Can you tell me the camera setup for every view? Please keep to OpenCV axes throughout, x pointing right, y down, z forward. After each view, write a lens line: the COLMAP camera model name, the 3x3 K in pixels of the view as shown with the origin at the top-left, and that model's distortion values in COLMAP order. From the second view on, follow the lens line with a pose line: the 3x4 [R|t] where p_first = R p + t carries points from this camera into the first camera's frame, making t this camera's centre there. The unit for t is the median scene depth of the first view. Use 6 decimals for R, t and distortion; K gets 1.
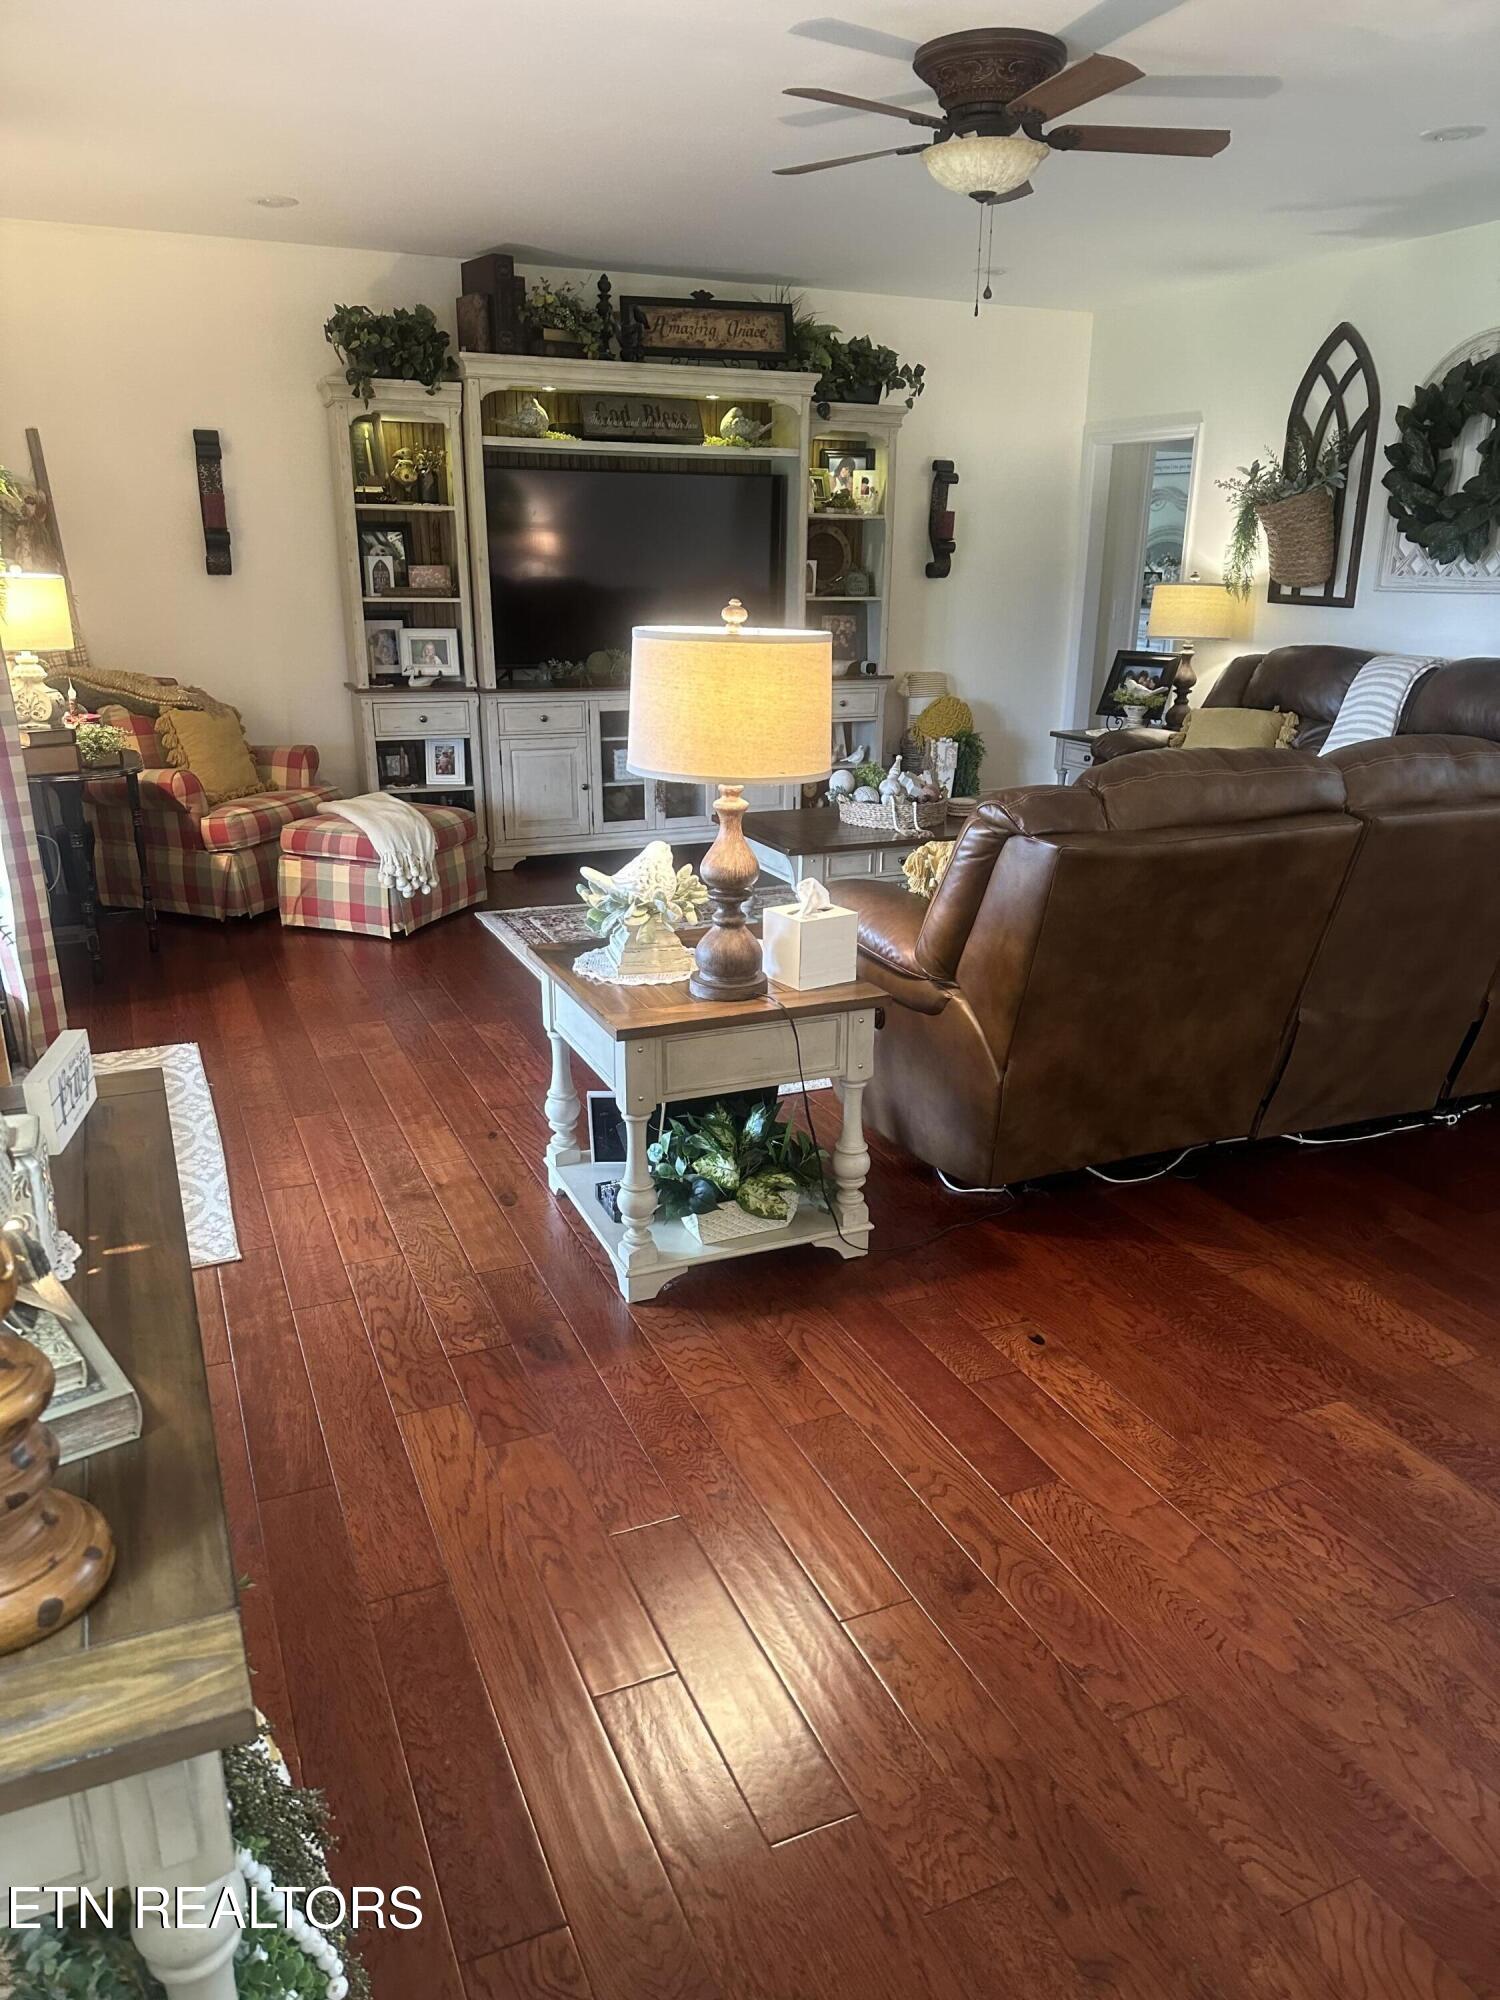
lens RADIAL K [[1396.9, 0, 779.1], [0, 1396.9, 1022.8], [0, 0, 1]] dist [0.082867, -0.109945]
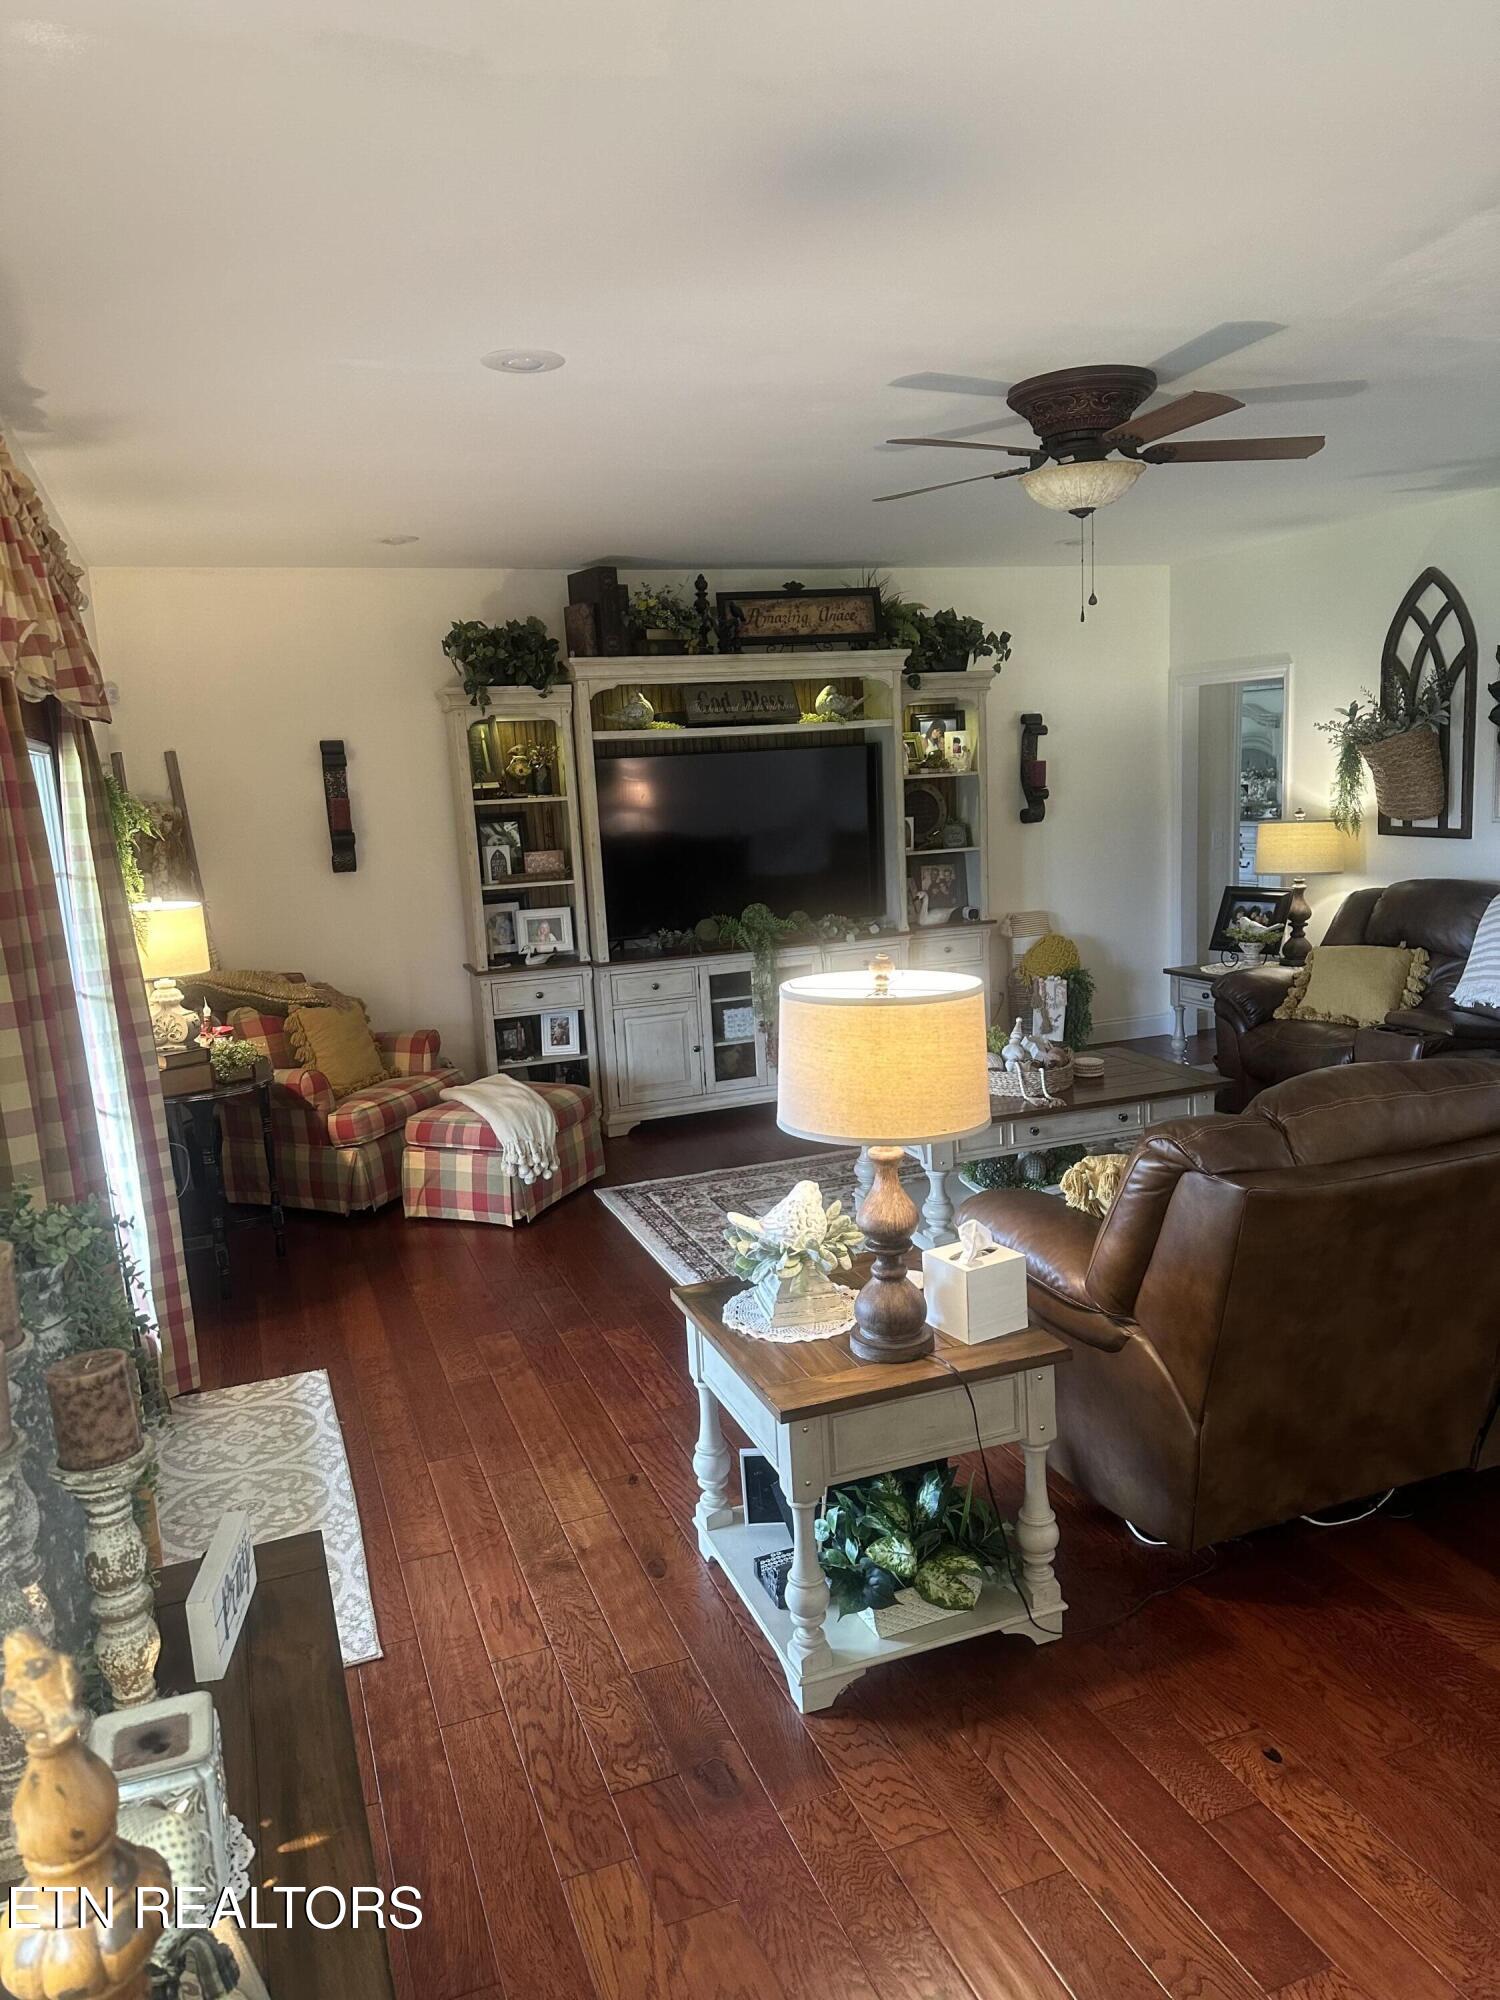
lens RADIAL K [[1396.9, 0, 778.9], [0, 1396.9, 1009.7], [0, 0, 1]] dist [0.082867, -0.109945]
pose [[0.996693, -0.052981, -0.061616, -0.020891], [0.043149, 0.987562, -0.151192, -0.053366], [0.068860, 0.148033, 0.986582, 0.017348]]
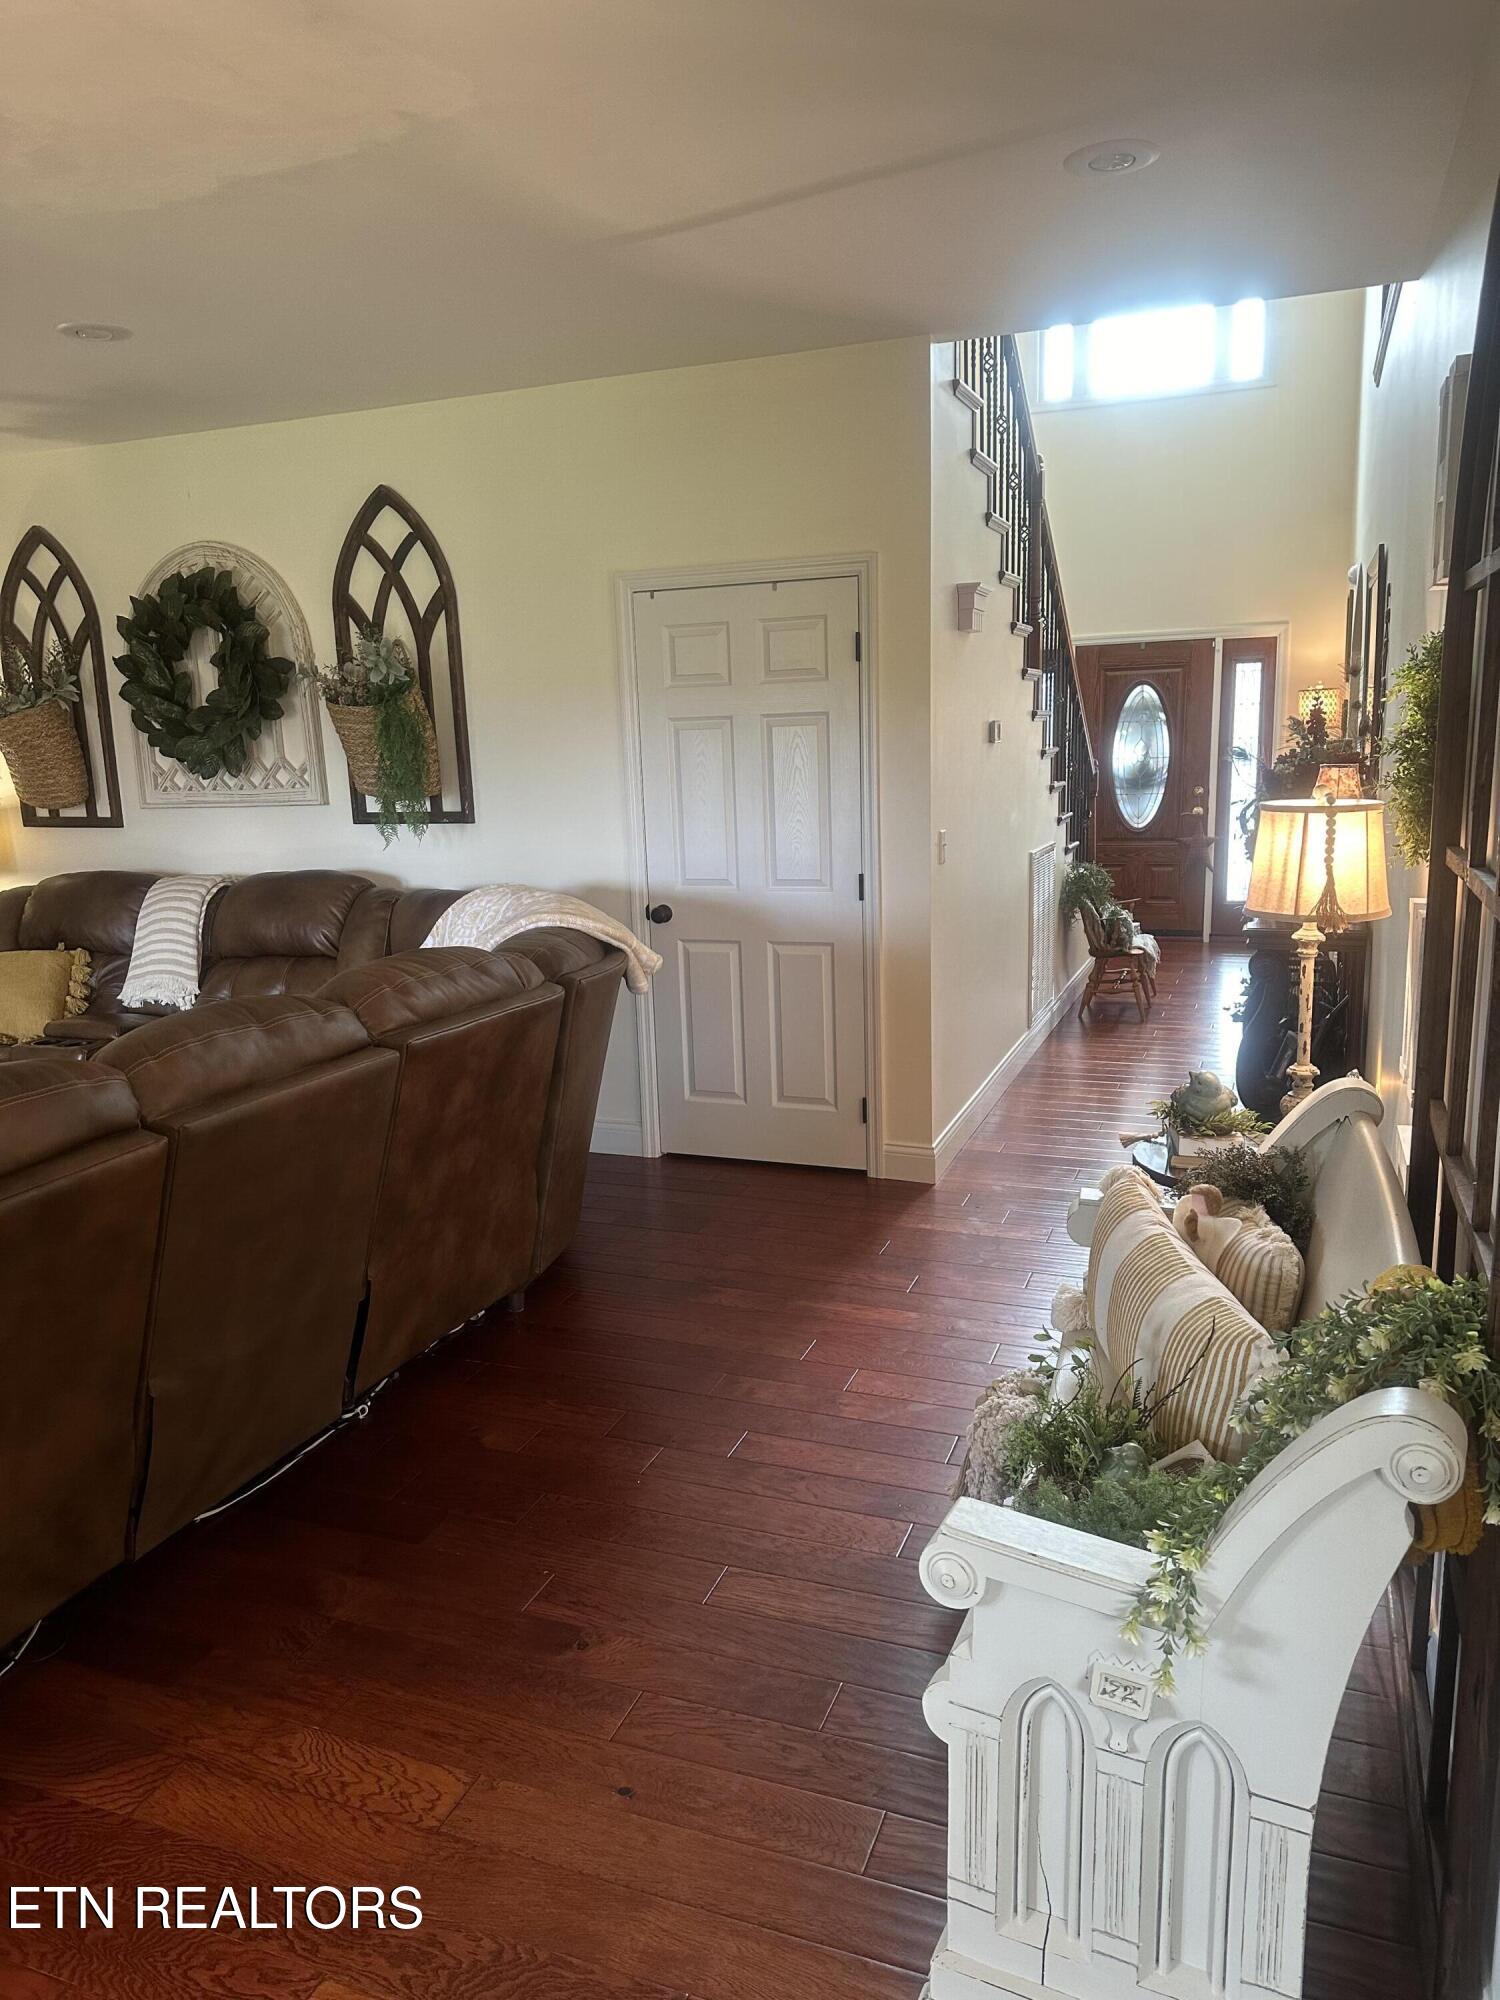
lens RADIAL K [[1396.9, 0, 715.6], [0, 1396.9, 1008.1], [0, 0, 1]] dist [0.082867, -0.109945]
pose [[0.729296, -0.162483, 0.664626, 0.068069], [0.254168, 0.966218, -0.042684, -0.051019], [-0.635238, 0.200056, 0.745956, 0.117959]]
